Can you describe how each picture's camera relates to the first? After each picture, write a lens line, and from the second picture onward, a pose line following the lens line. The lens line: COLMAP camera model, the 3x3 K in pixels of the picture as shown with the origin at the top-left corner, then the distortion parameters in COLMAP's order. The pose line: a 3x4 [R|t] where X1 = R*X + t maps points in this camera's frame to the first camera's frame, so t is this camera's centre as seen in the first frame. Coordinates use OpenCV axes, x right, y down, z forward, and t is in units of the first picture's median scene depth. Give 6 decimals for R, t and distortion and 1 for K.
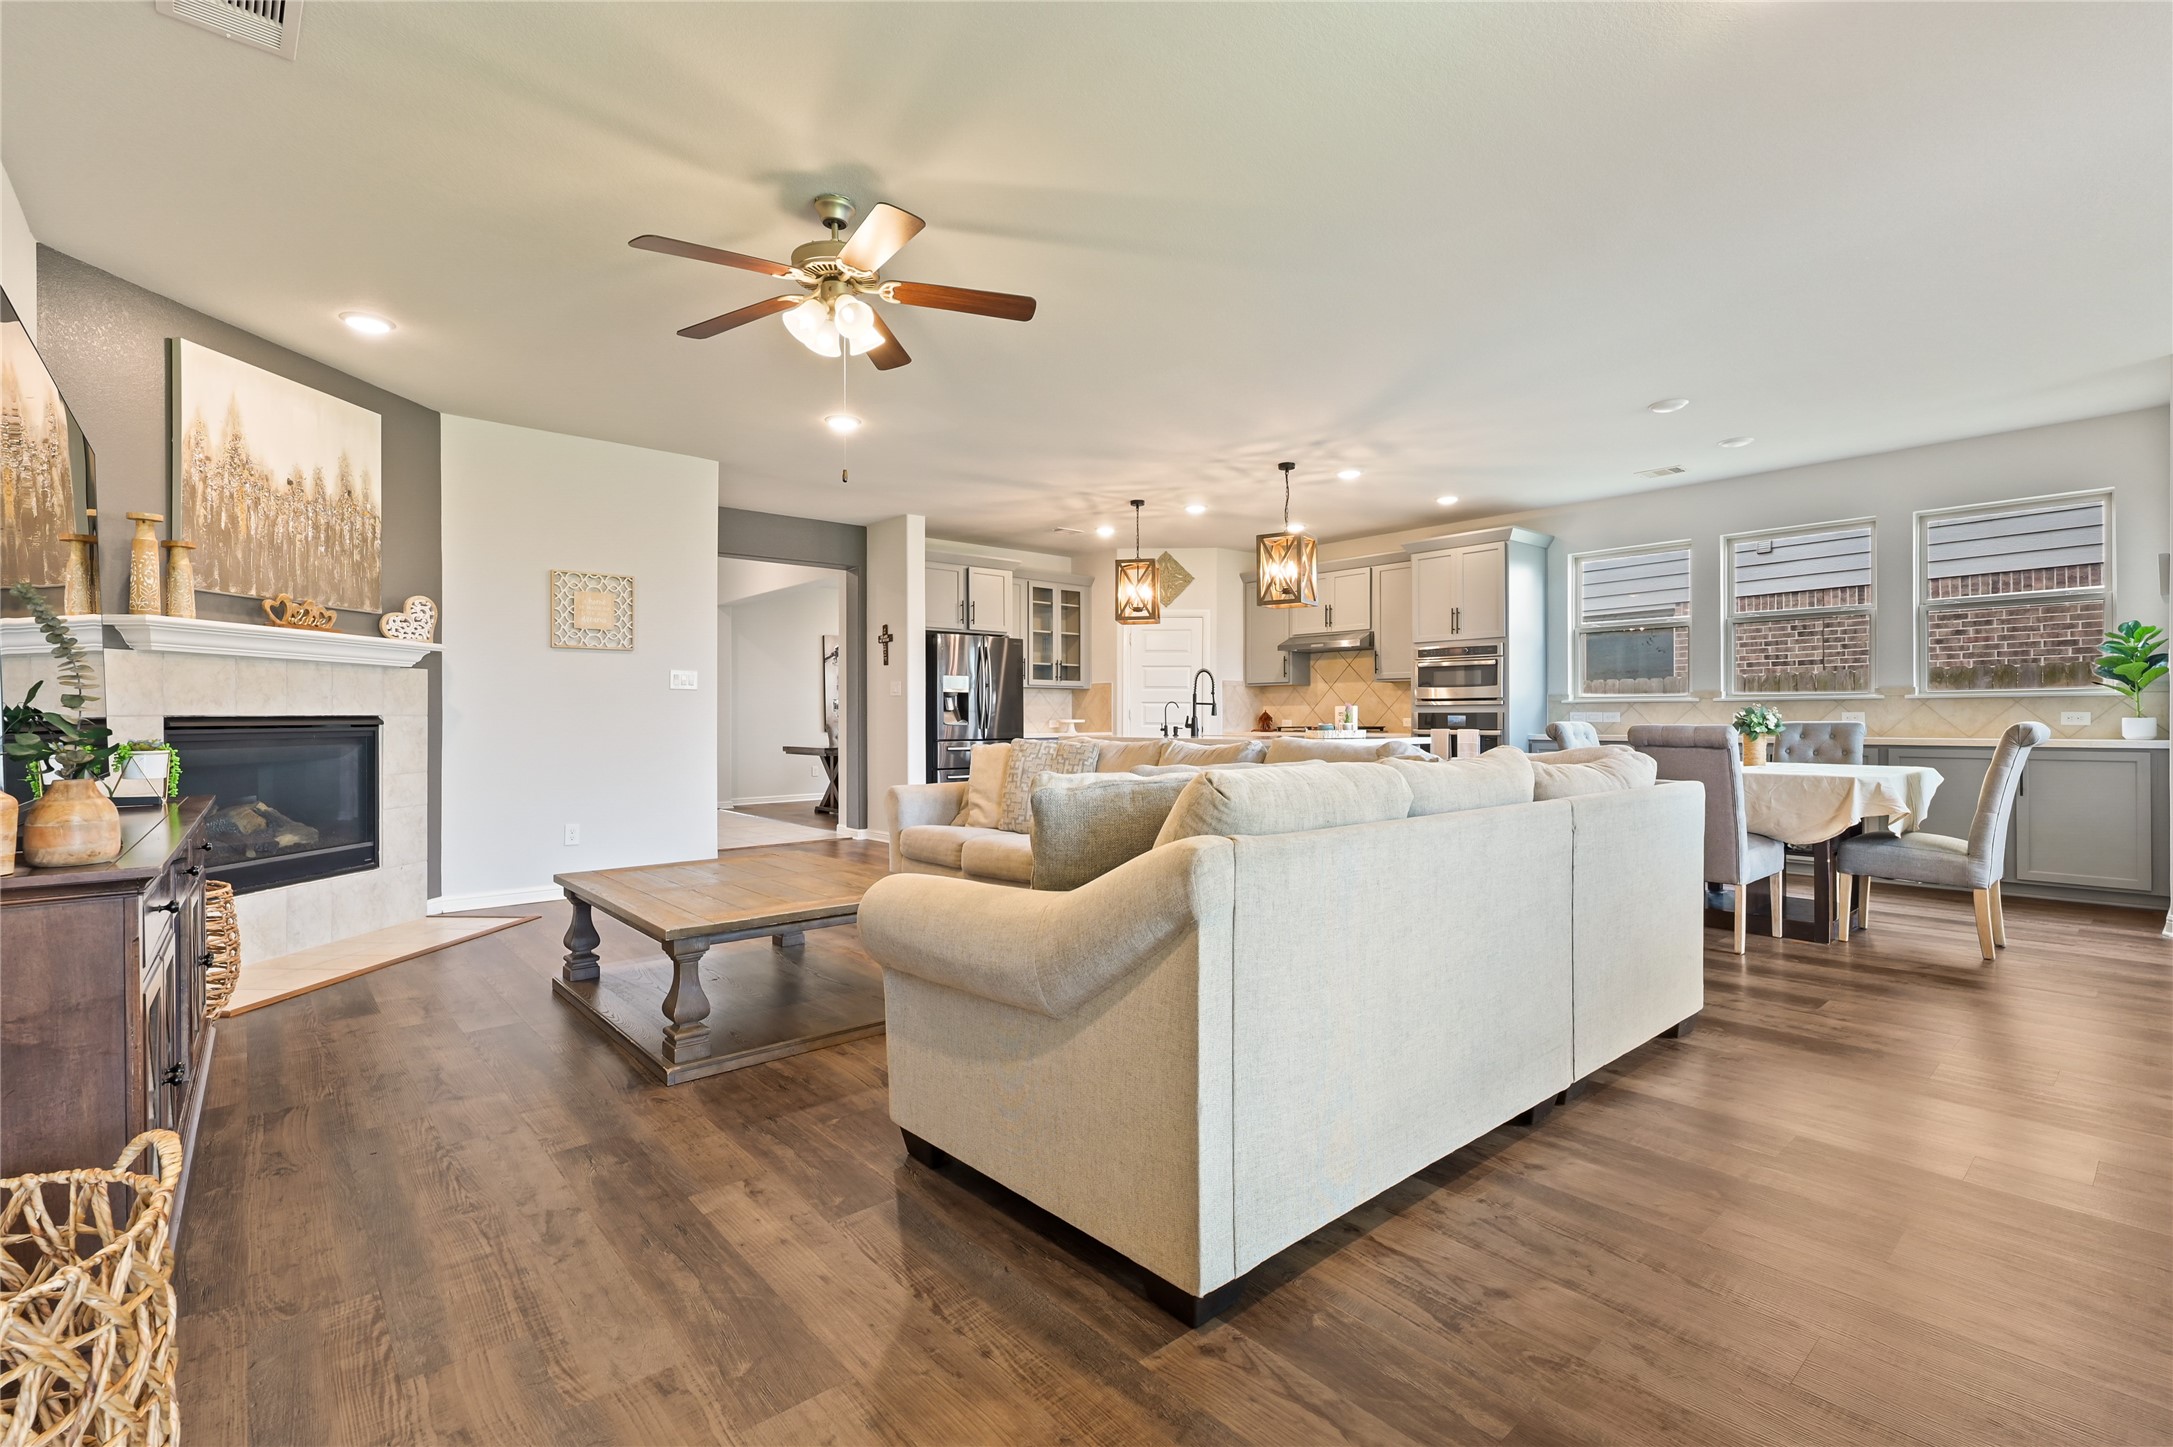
lens RADIAL K [[979.1, 0, 1081.7], [0, 979.1, 712.9], [0, 0, 1]] dist [-0.002639, 0.000851]
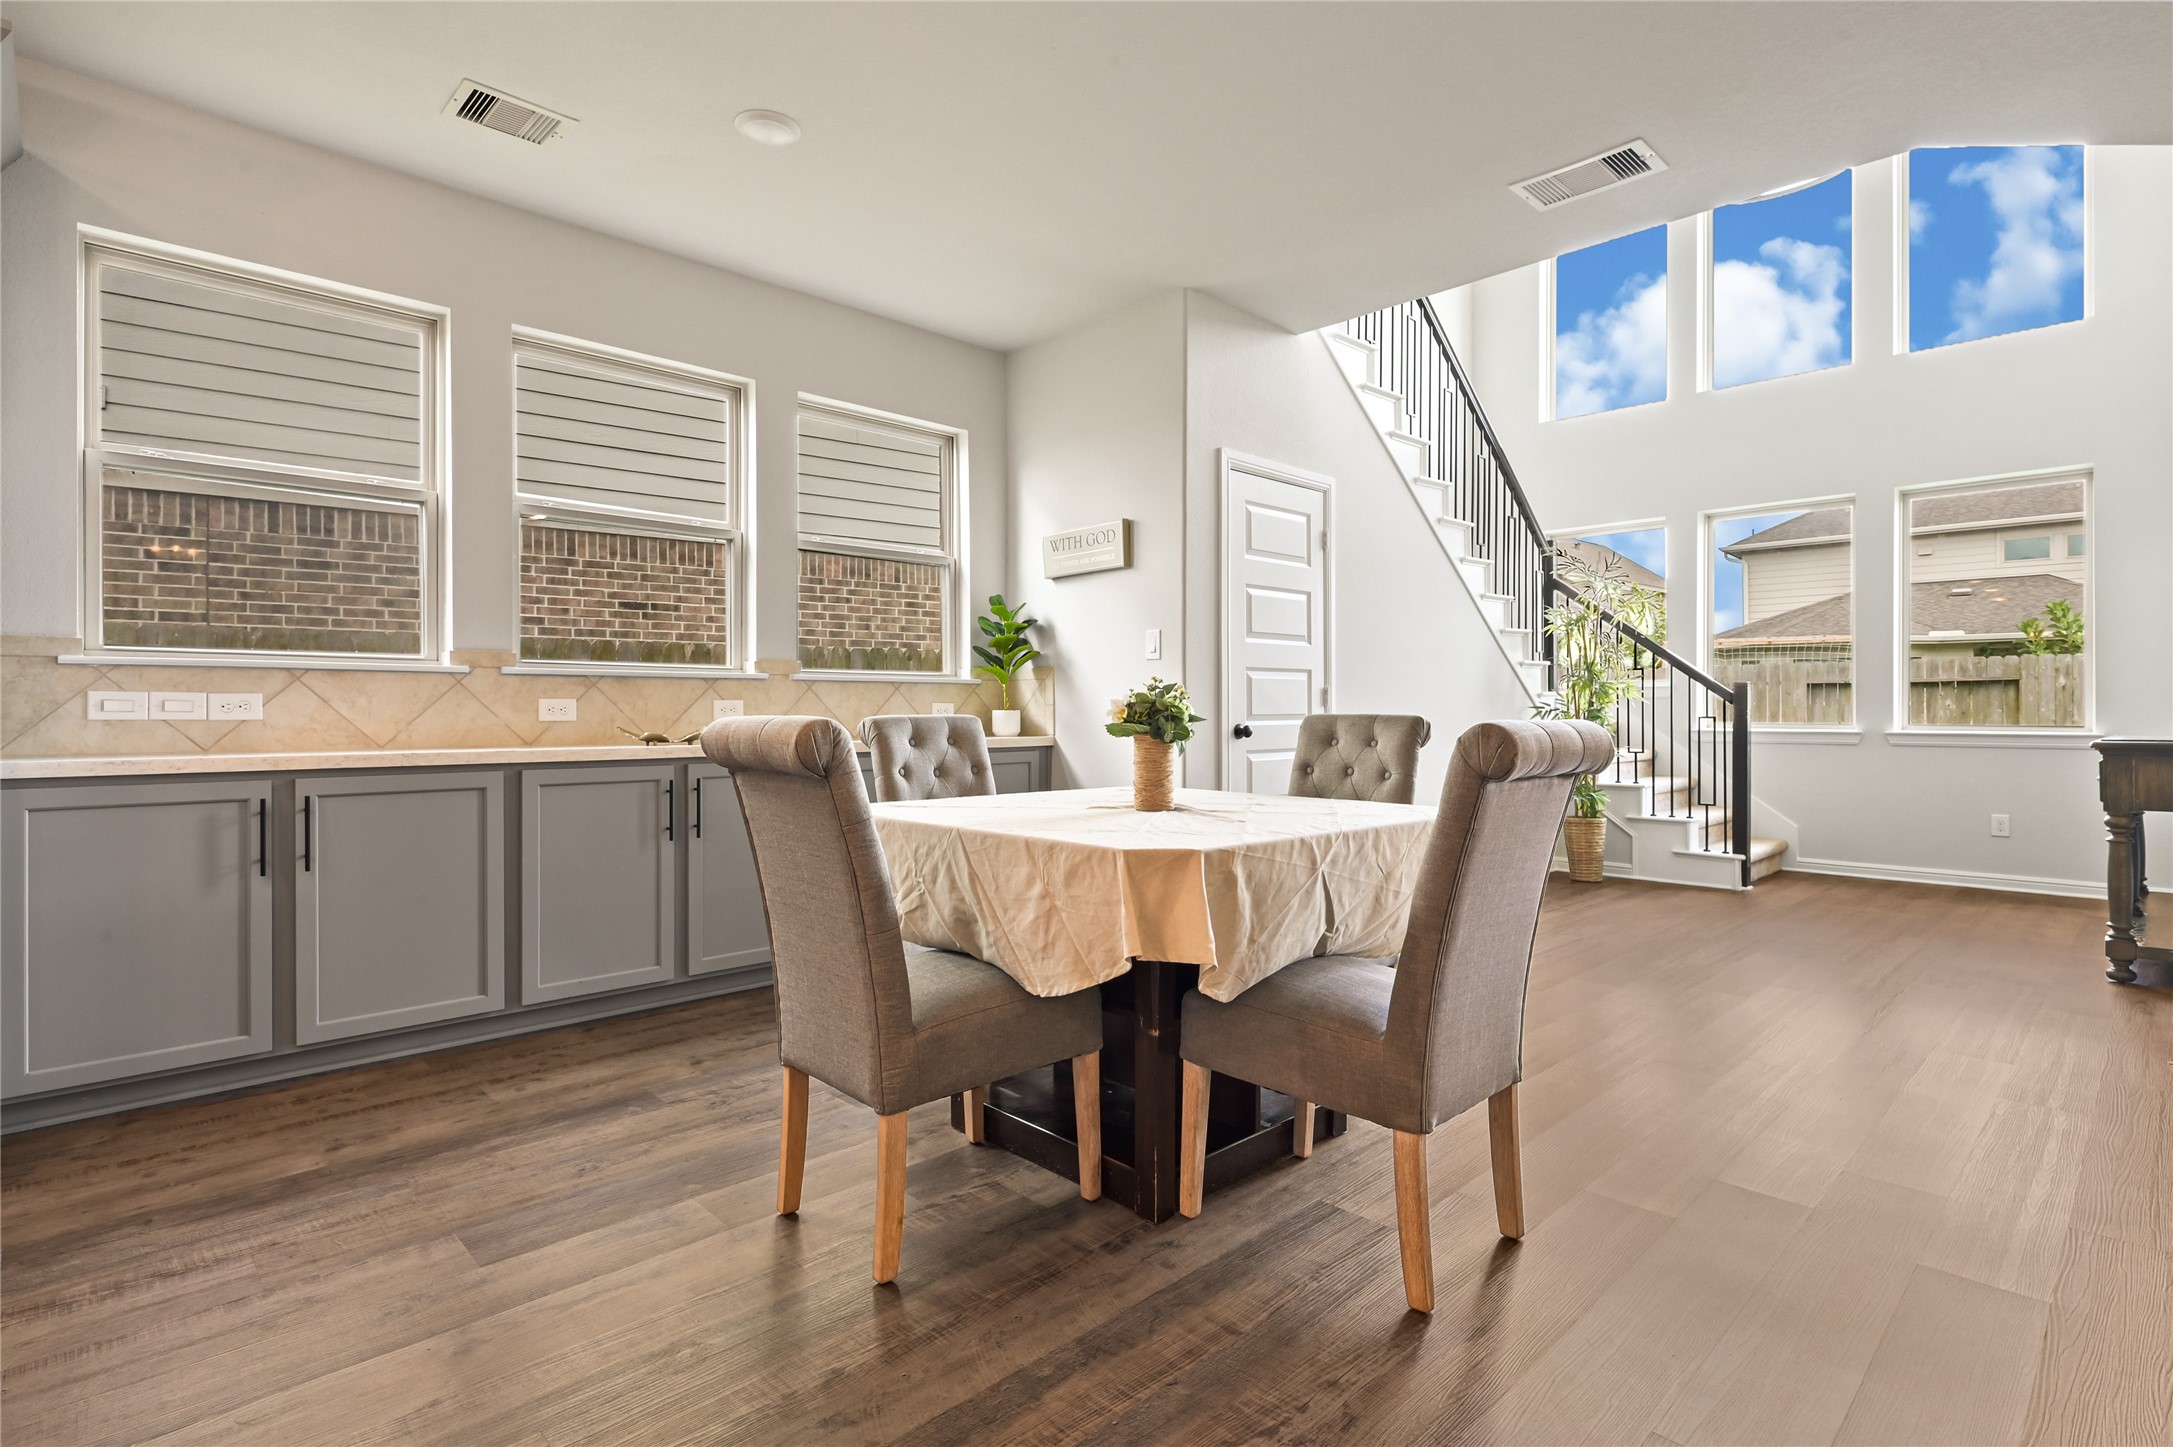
lens RADIAL K [[1043.5, 0, 1096.8], [0, 1043.5, 708.9], [0, 0, 1]] dist [-0.001730, 0.000964]
pose [[-0.068129, 0.005452, 0.997662, 0.115165], [-0.005208, 0.999970, -0.005820, 0.005866], [-0.997663, -0.005592, -0.068098, 0.671745]]
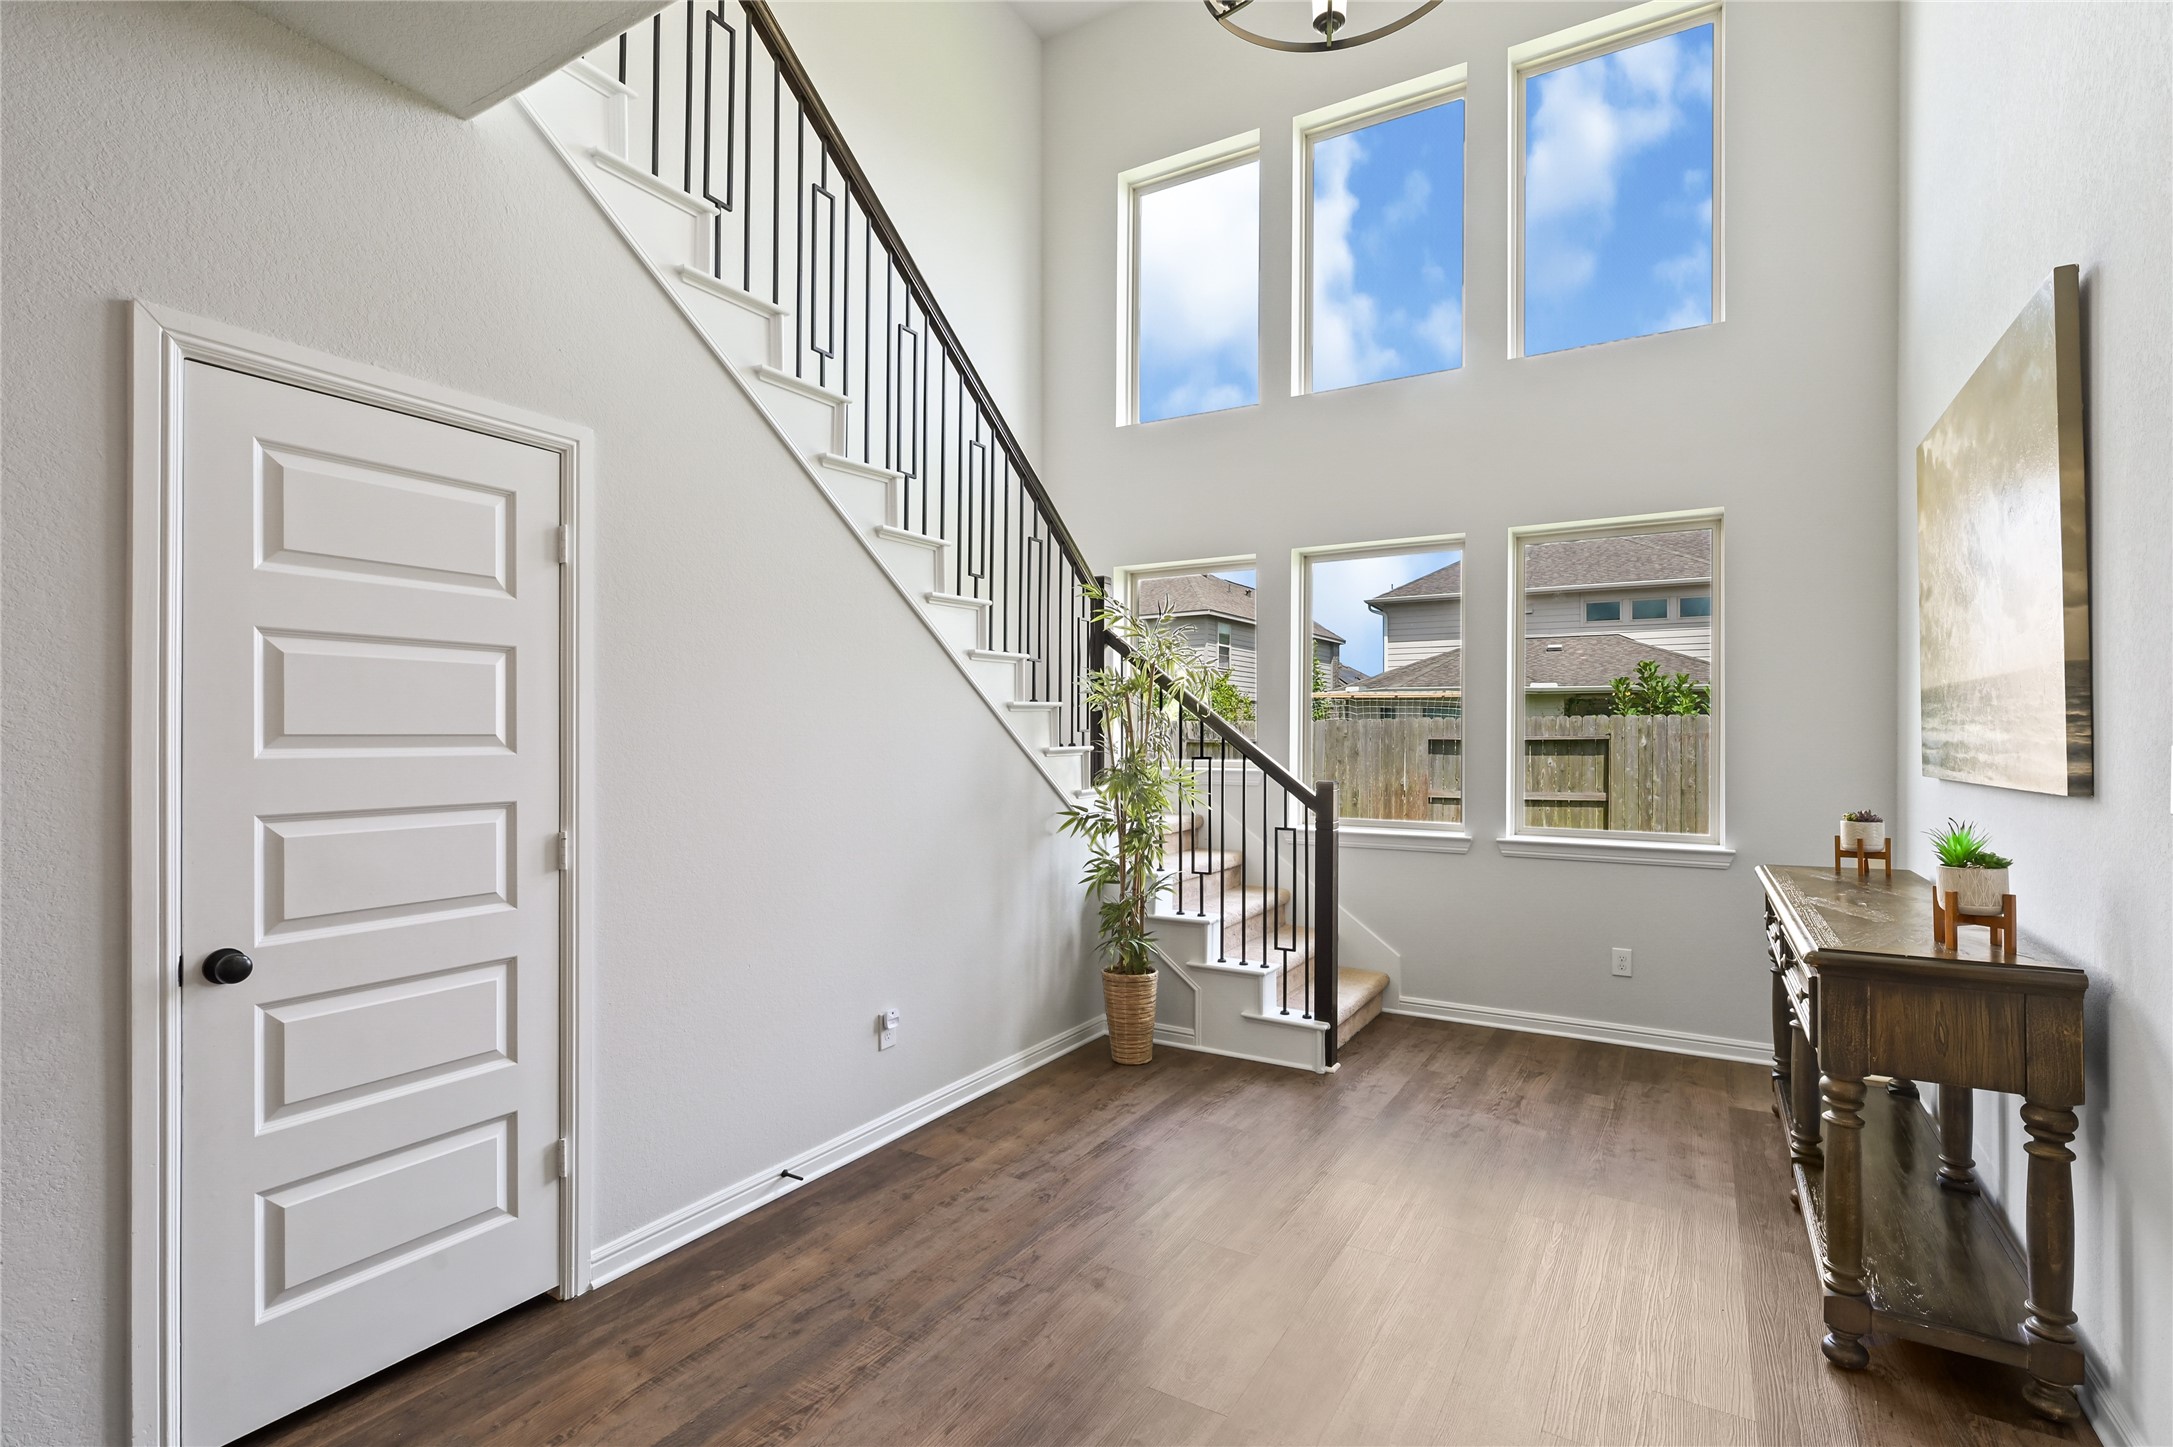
lens RADIAL K [[979.1, 0, 1099.1], [0, 979.1, 730.8], [0, 0, 1]] dist [-0.002639, 0.000851]
pose [[-0.324779, 0.006353, 0.945769, 0.386853], [-0.009729, 0.999902, -0.010058, -0.040696], [-0.945740, -0.012468, -0.324685, 0.437137]]
